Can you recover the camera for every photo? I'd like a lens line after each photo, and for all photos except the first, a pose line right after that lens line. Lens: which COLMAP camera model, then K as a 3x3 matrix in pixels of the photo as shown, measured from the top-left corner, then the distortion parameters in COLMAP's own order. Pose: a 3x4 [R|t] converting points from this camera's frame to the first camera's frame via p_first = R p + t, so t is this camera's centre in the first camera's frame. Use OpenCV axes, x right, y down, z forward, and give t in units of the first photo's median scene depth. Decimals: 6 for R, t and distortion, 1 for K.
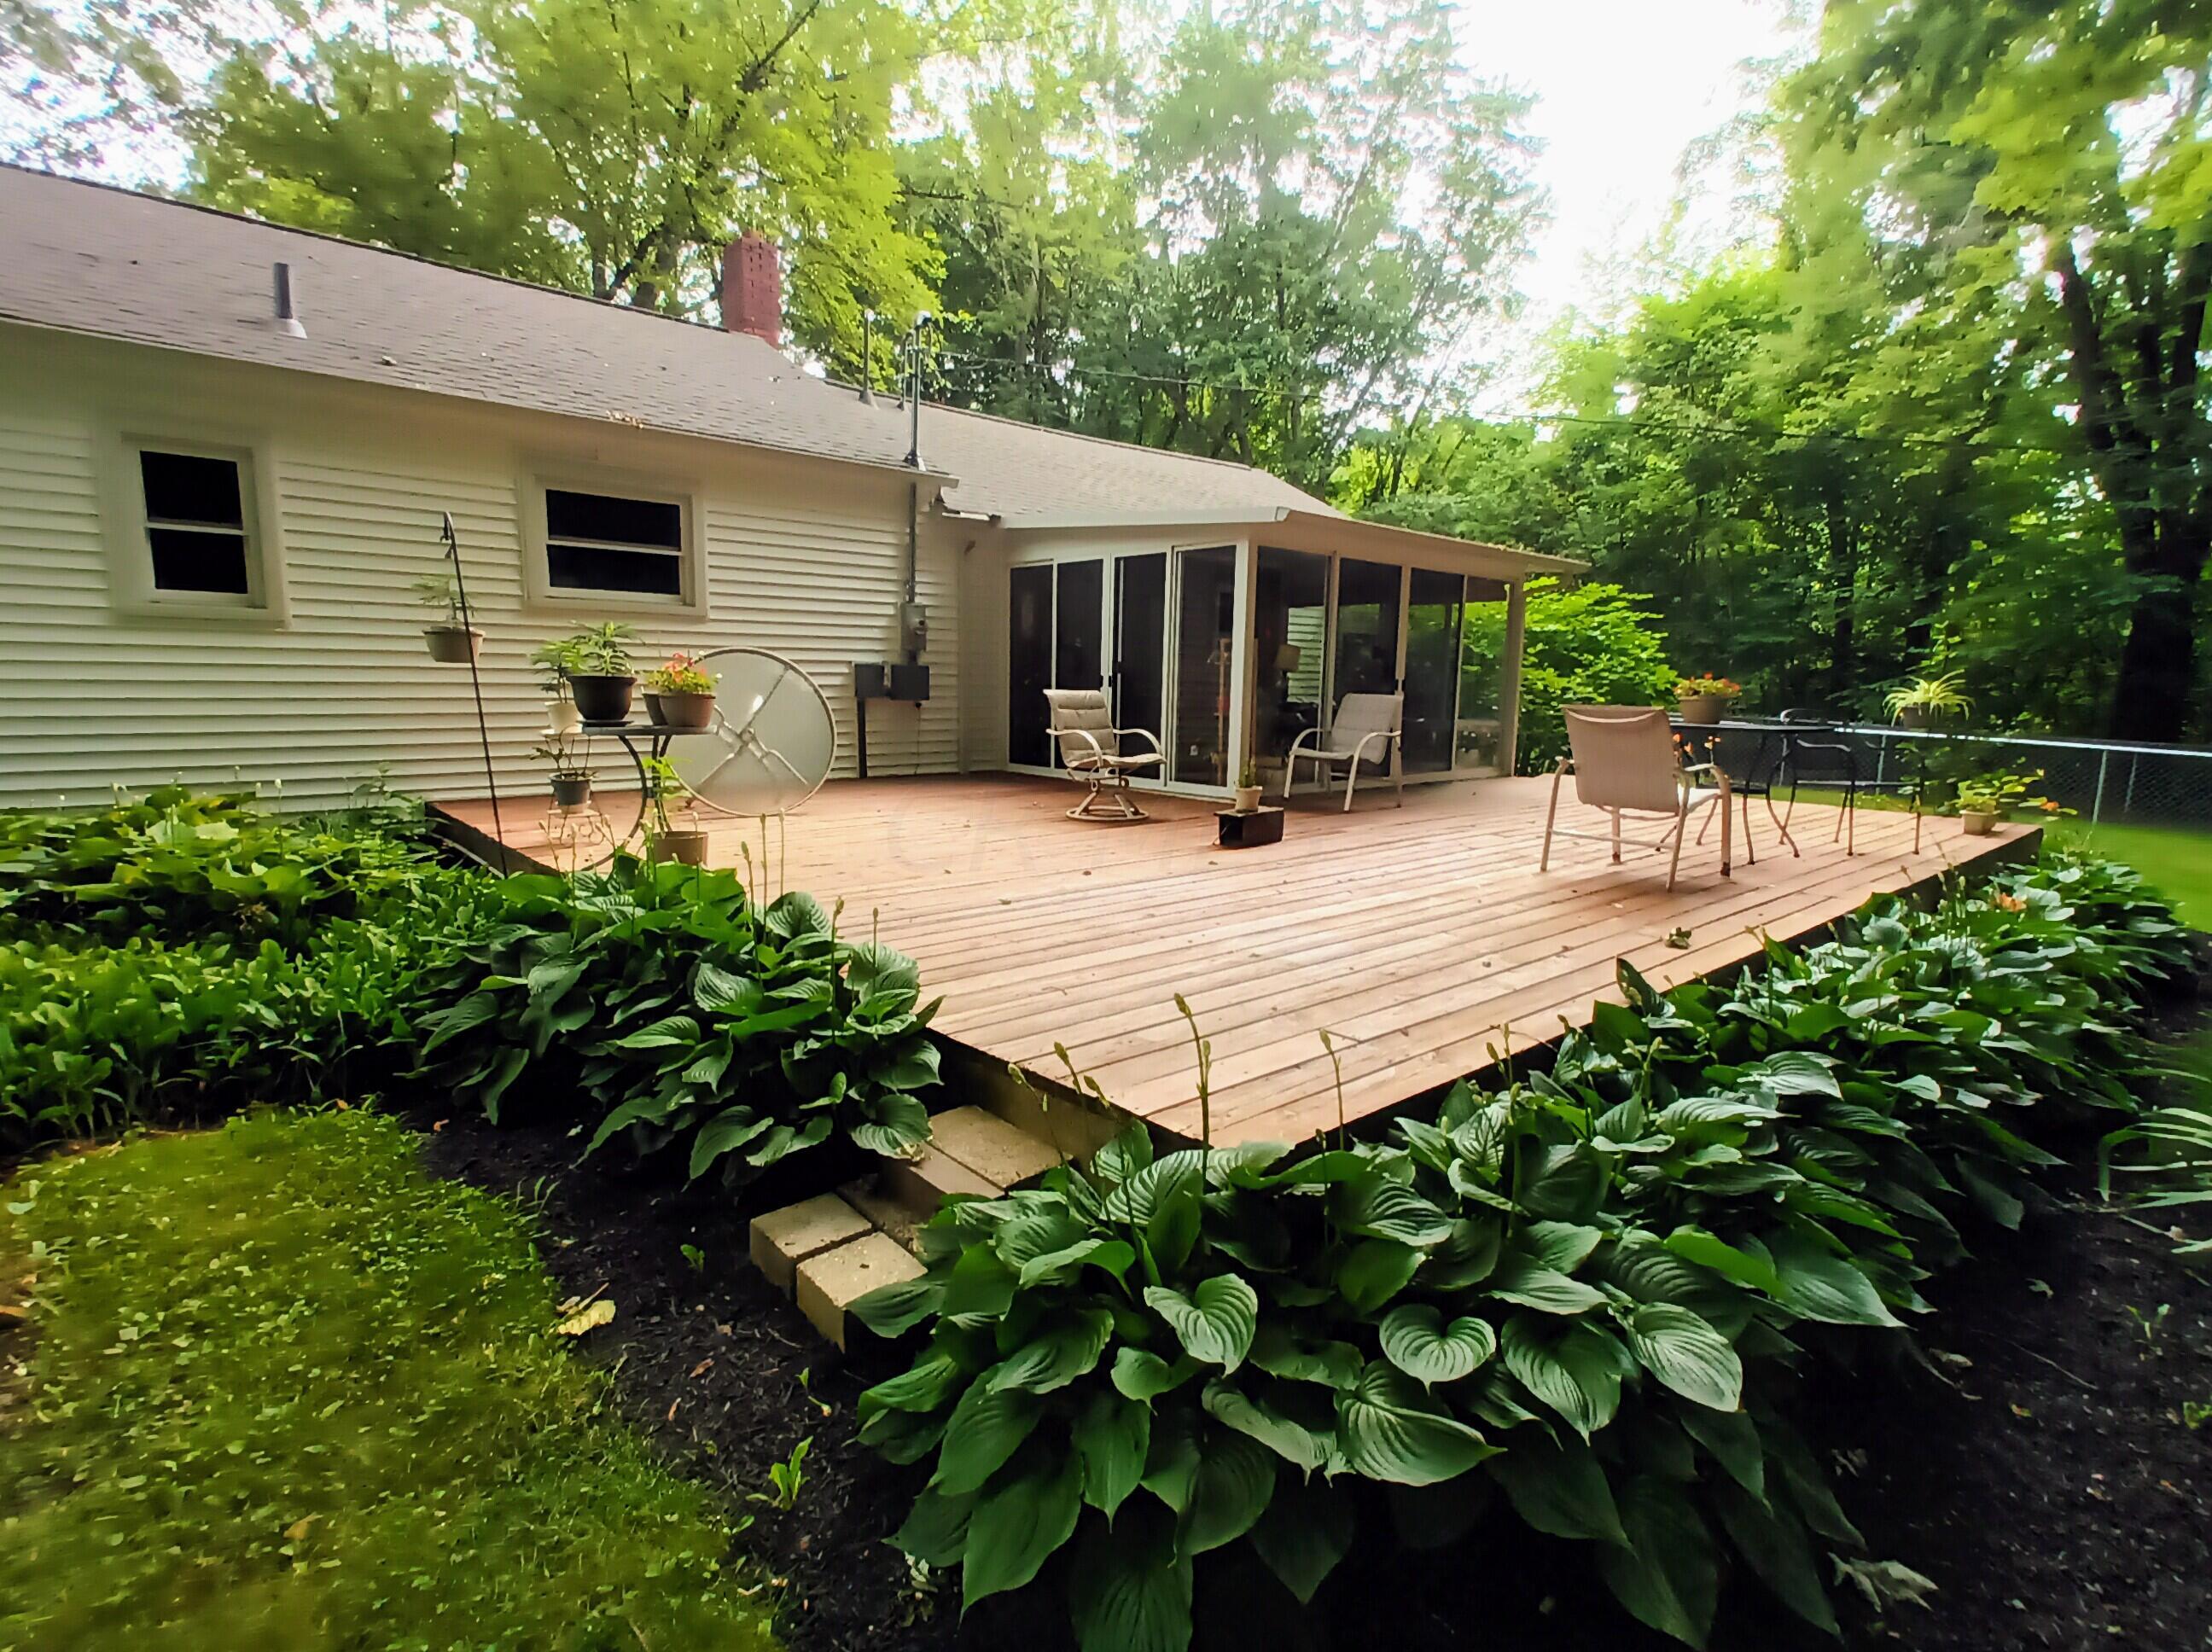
lens RADIAL K [[1040.8, 0, 1106.0], [0, 1040.8, 826.0], [0, 0, 1]] dist [0.002667, 0.000646]
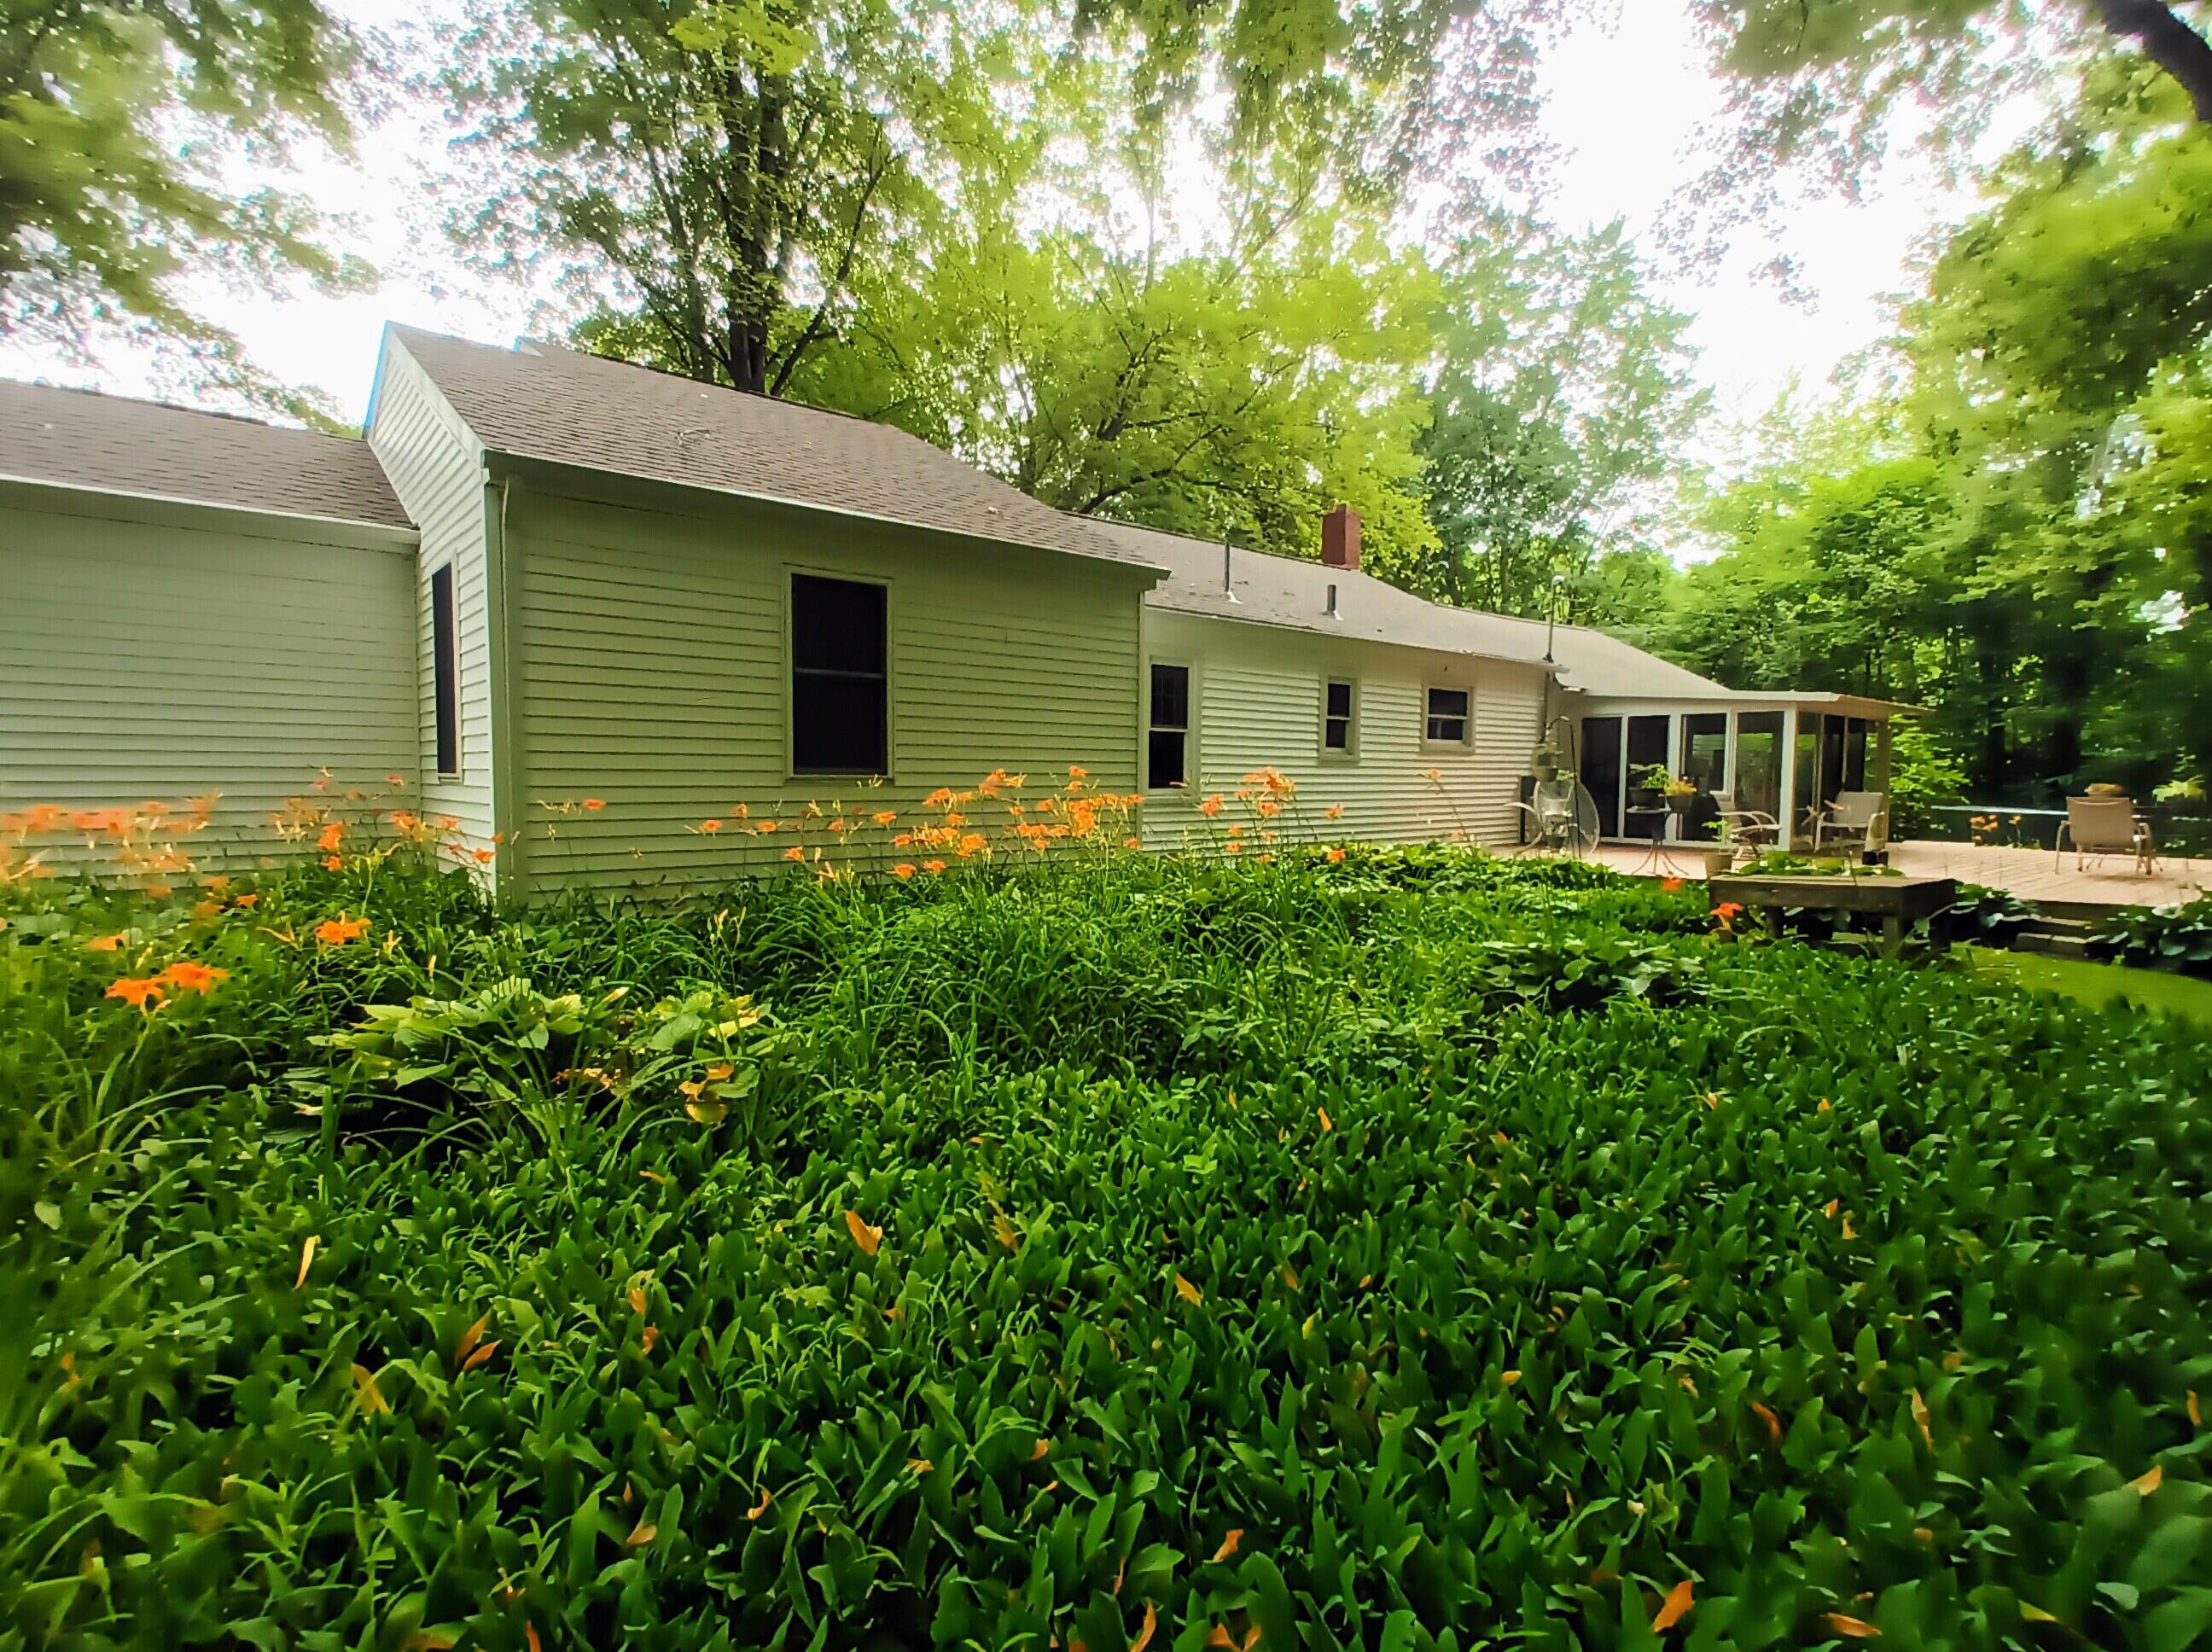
lens RADIAL K [[1047.3, 0, 1085.4], [0, 1047.3, 828.5], [0, 0, 1]] dist [0.011797, -0.000324]
pose [[0.999583, -0.006754, -0.028092, -0.888312], [0.004344, 0.996374, -0.084969, 0.071861], [0.028564, 0.084812, 0.995987, -0.718193]]
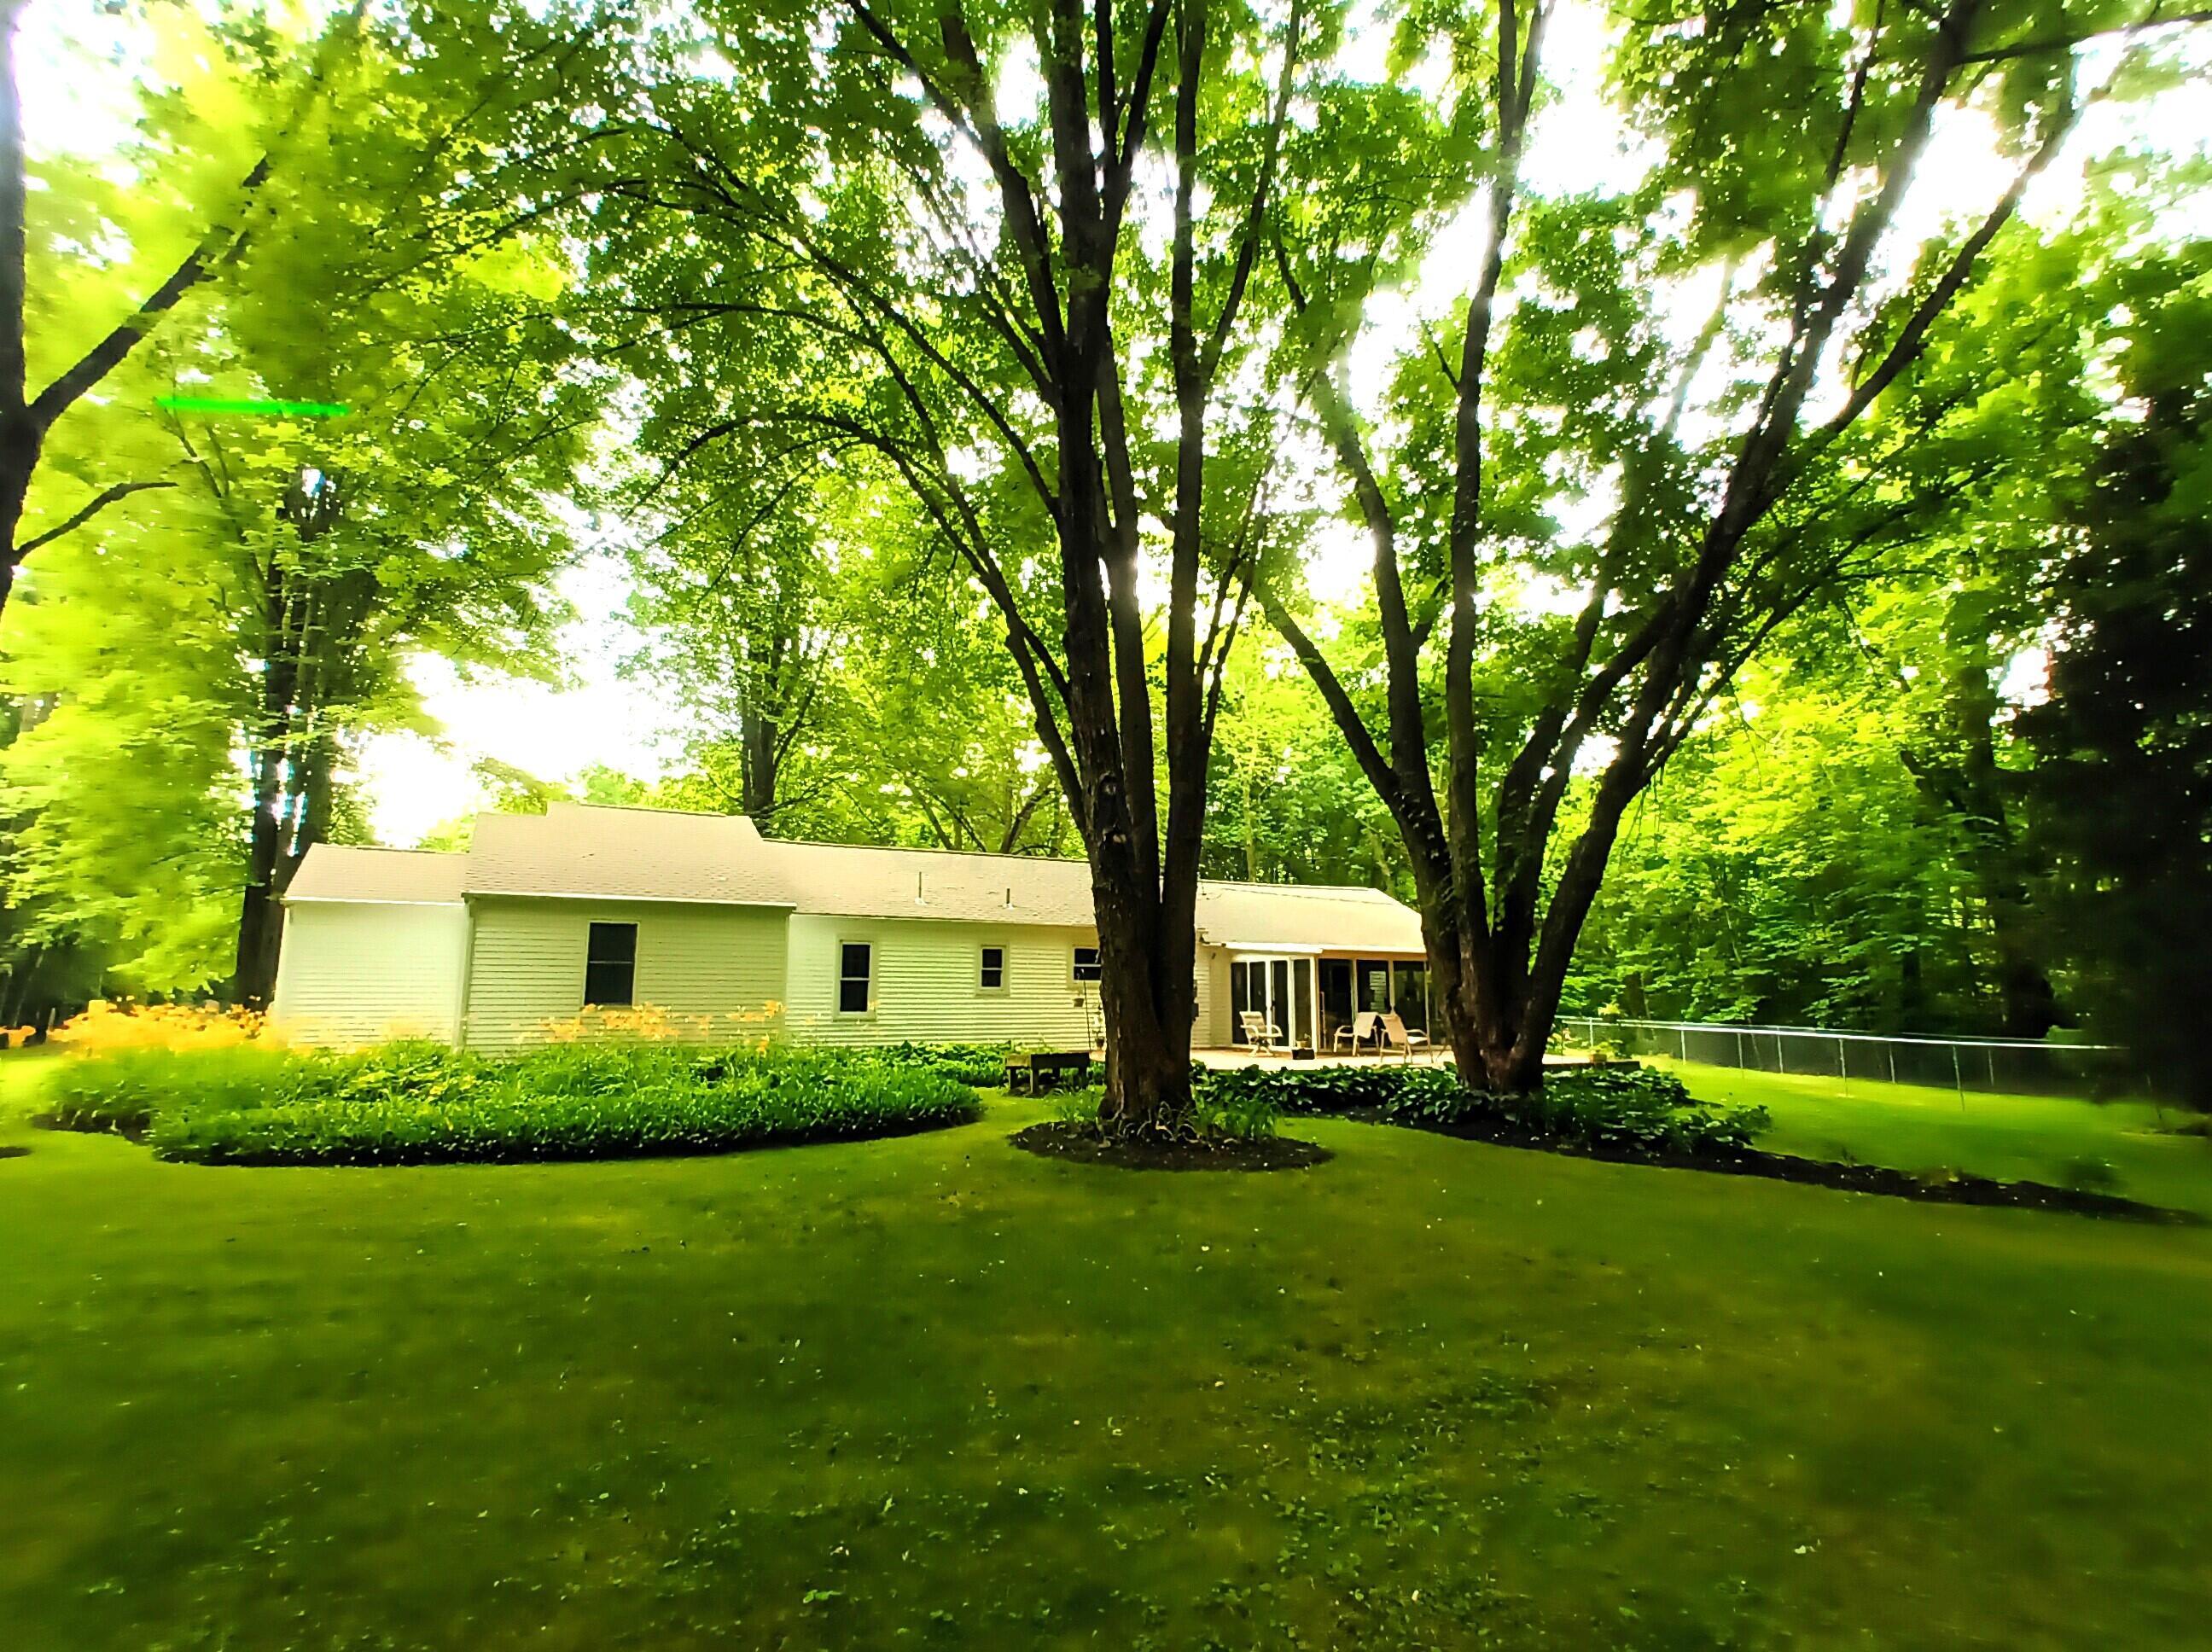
lens RADIAL K [[1057.4, 0, 1111.2], [0, 1057.4, 838.3], [0, 0, 1]] dist [0.010803, -0.007217]
pose [[0.976838, -0.046002, -0.208975, 0.188751], [-0.015357, 0.959027, -0.282898, 0.196598], [0.213427, 0.279555, 0.936108, -1.593146]]
